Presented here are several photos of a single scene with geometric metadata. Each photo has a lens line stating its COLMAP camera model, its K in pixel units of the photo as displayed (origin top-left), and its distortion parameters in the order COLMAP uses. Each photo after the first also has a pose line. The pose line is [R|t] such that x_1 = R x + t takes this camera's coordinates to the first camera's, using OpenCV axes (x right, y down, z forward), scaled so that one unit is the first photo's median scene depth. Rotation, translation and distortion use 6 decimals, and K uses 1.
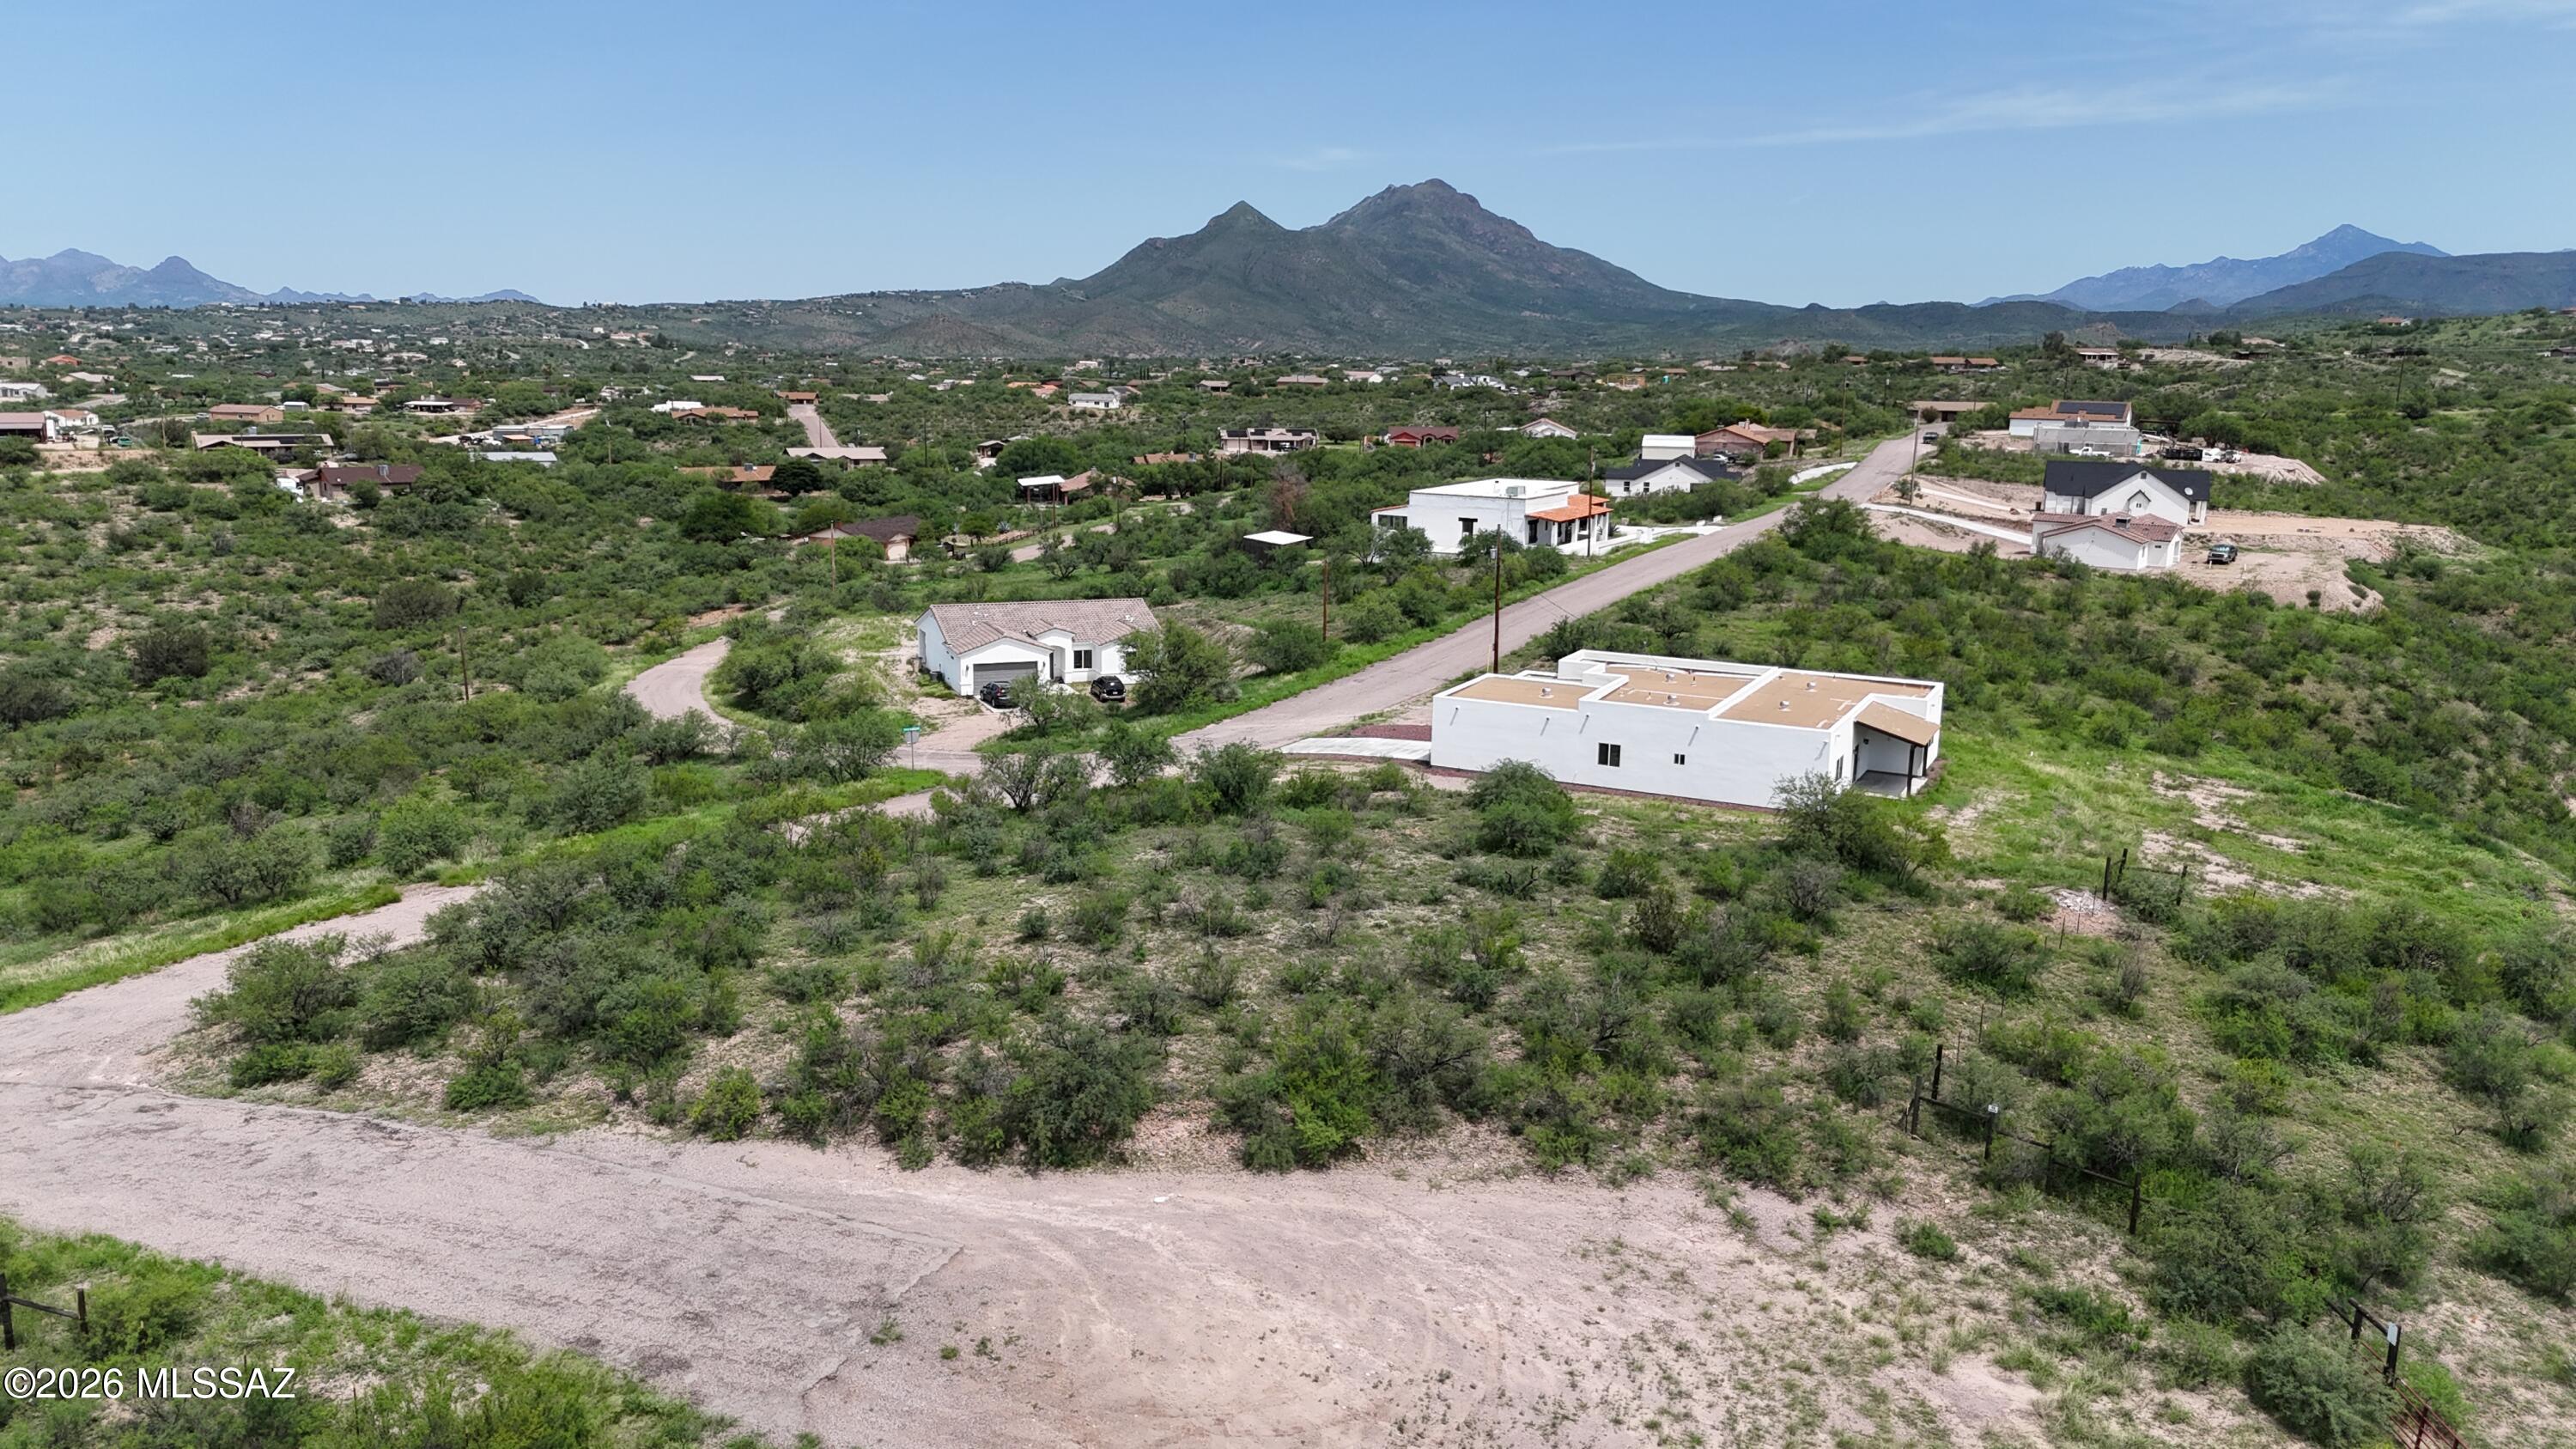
lens RADIAL K [[1914.8, 0, 1294.7], [0, 1914.8, 726.1], [0, 0, 1]] dist [0.042399, -0.024277]
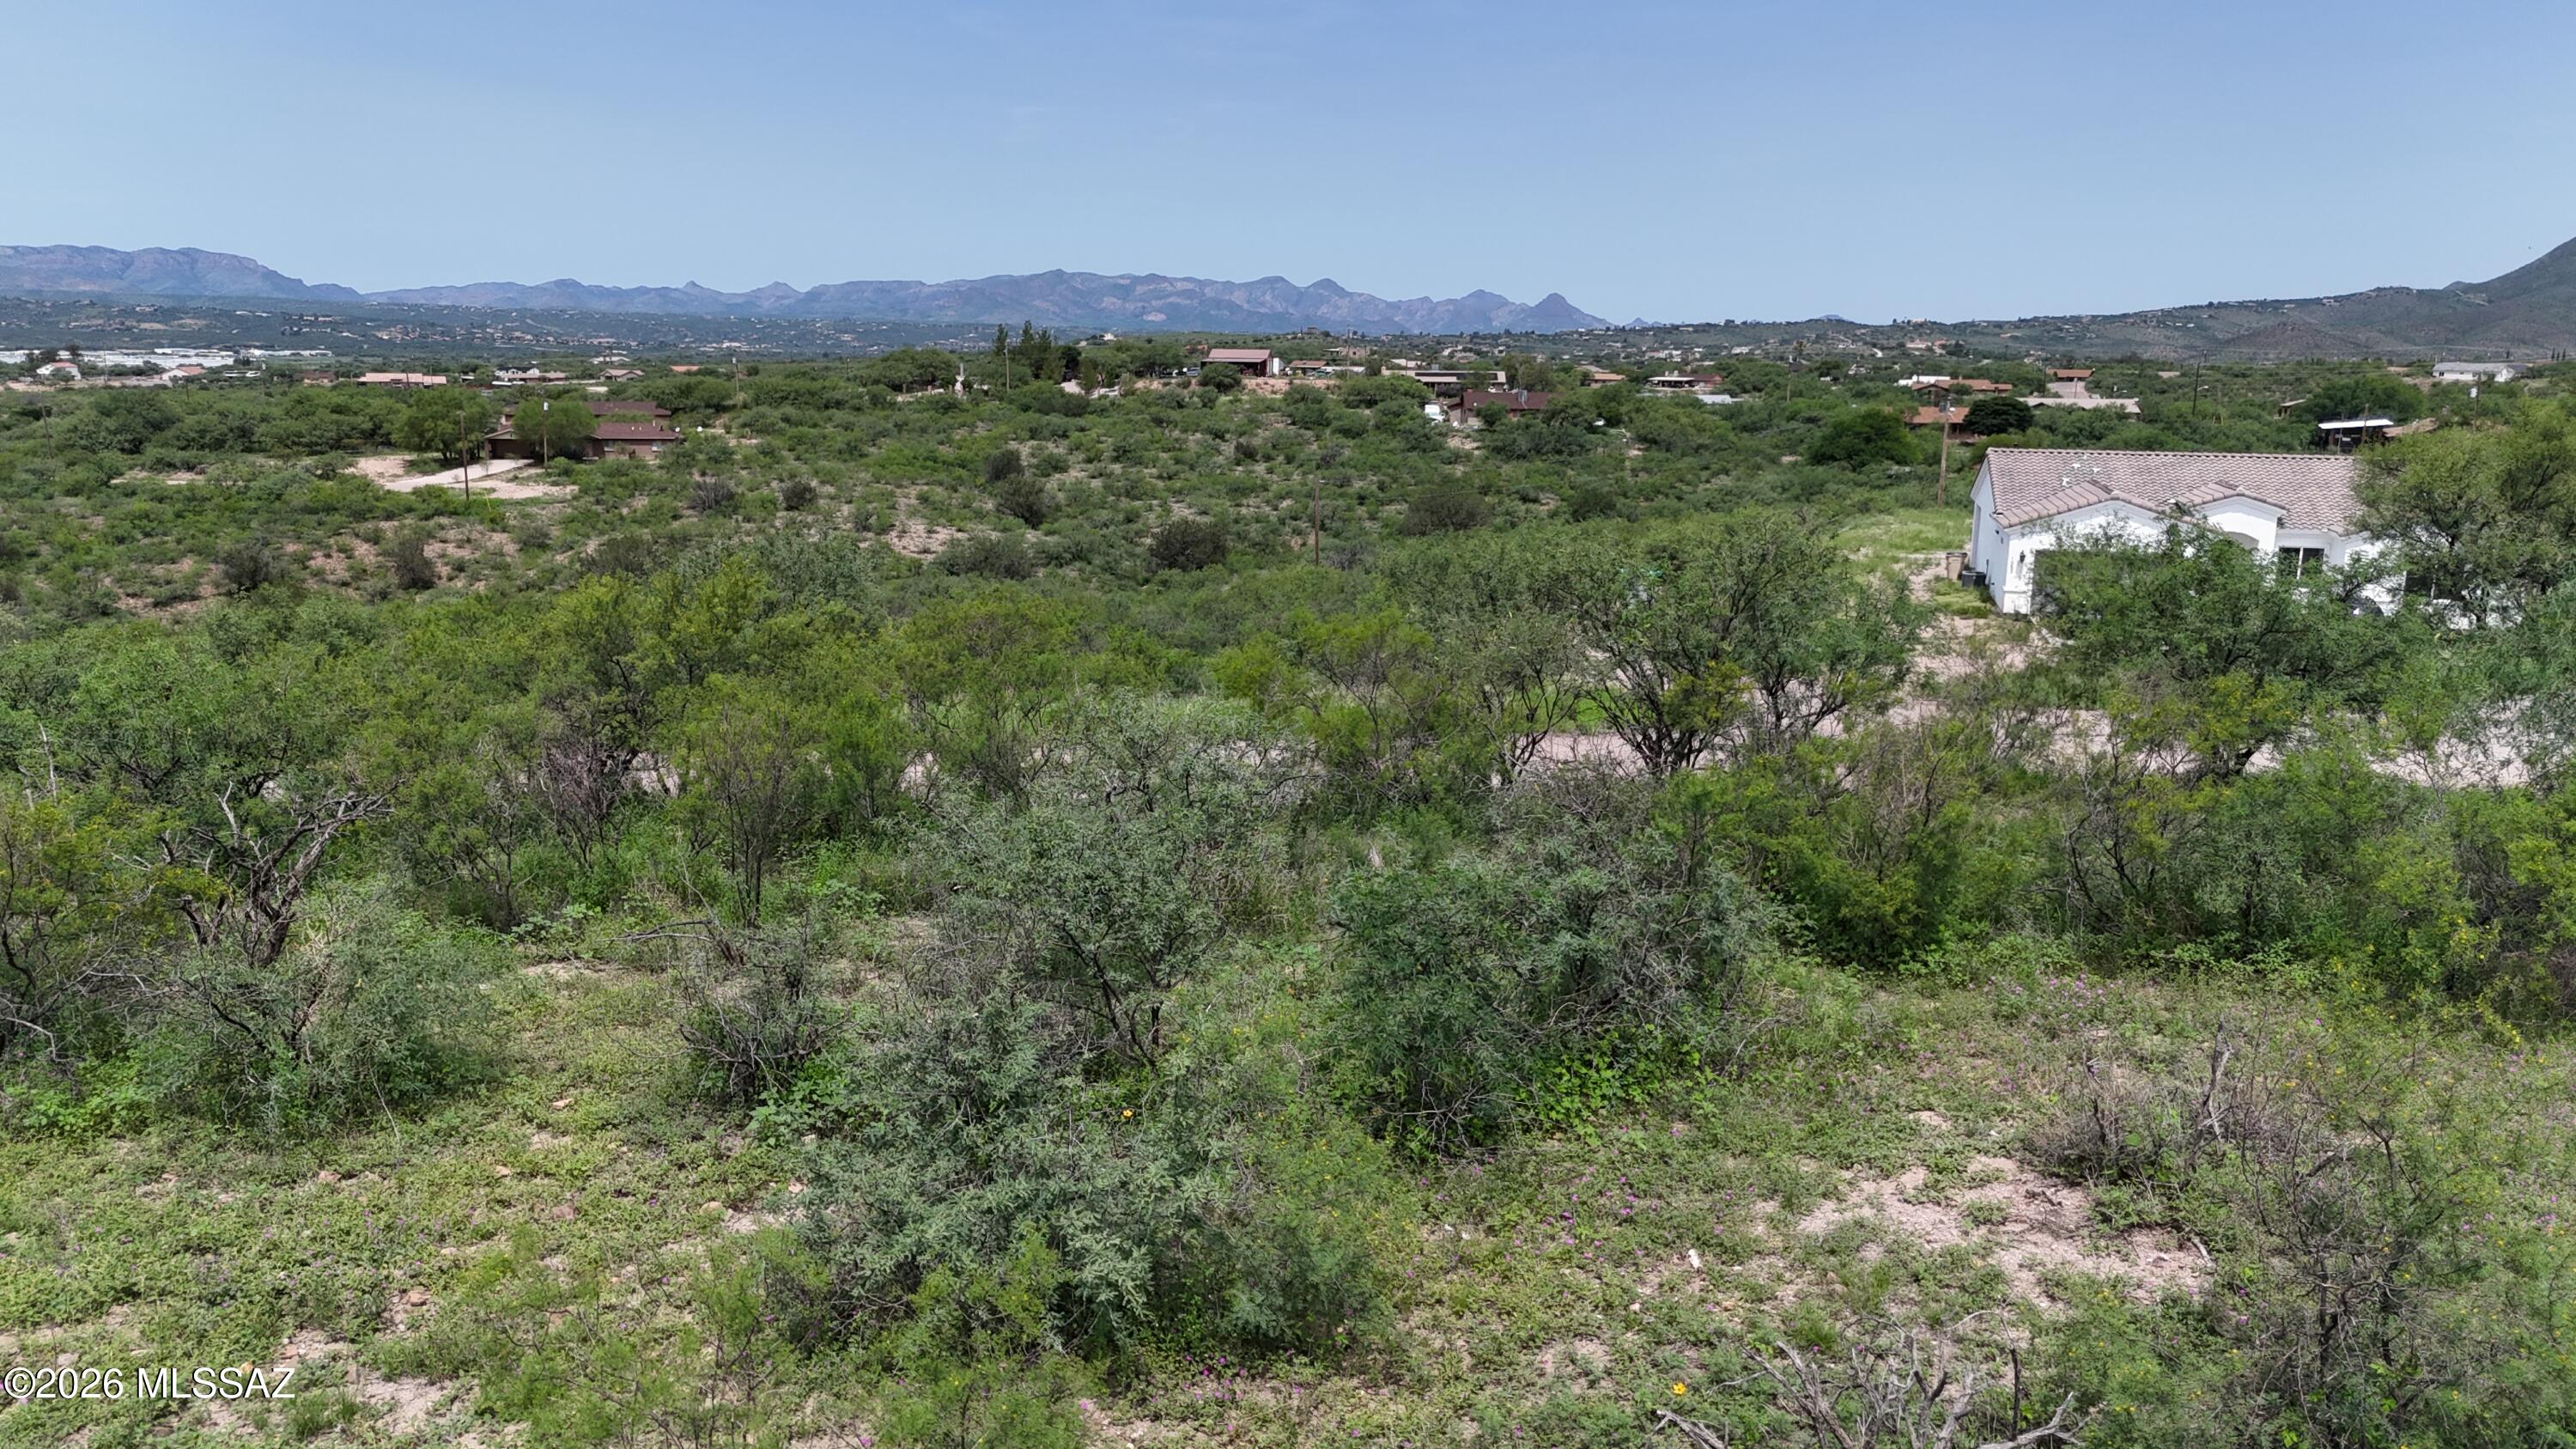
lens RADIAL K [[1914.8, 0, 1283.9], [0, 1914.8, 717.8], [0, 0, 1]] dist [0.042399, -0.024277]
pose [[0.794352, 0.109770, -0.597458, -0.057991], [-0.120551, 0.992462, 0.022063, 0.056543], [0.595376, 0.054498, 0.801597, 1.264069]]
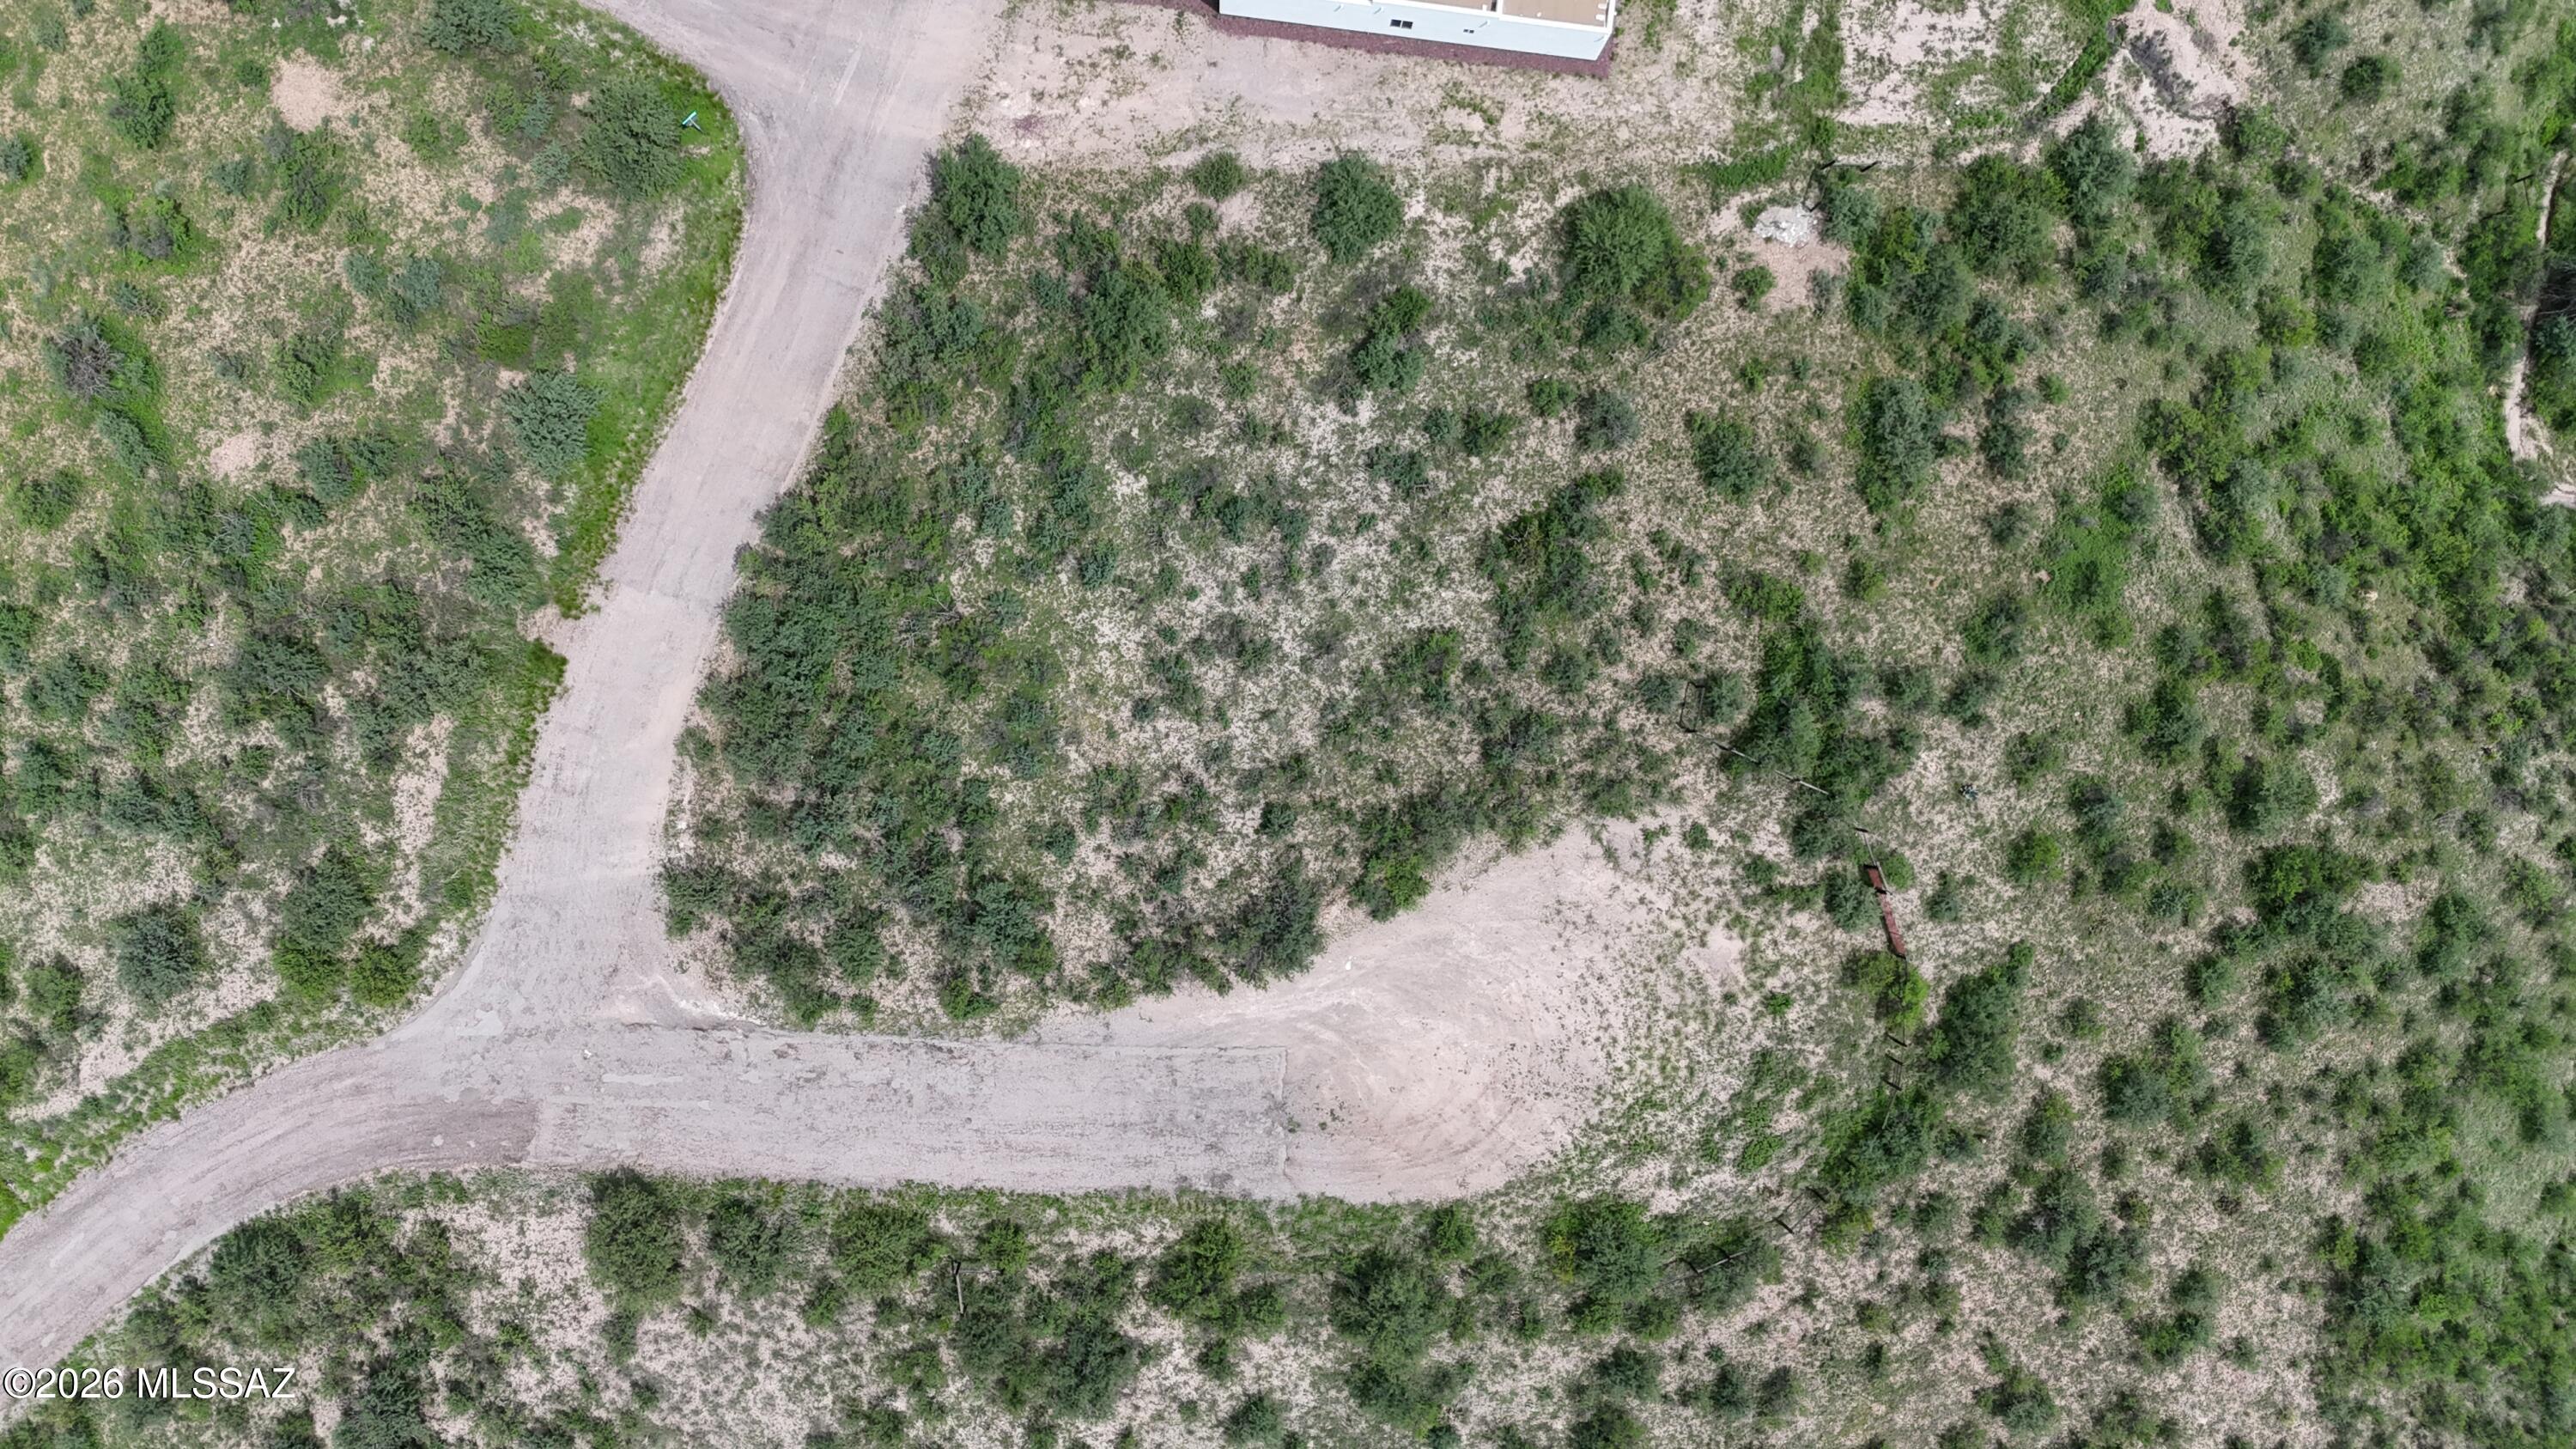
lens RADIAL K [[1914.8, 0, 1286.4], [0, 1914.8, 724.5], [0, 0, 1]] dist [0.042399, -0.024277]
pose [[0.939474, -0.342425, 0.011598, -0.063318], [0.048981, 0.167732, 0.984615, -1.696192], [-0.339102, -0.924452, 0.174352, 0.849089]]
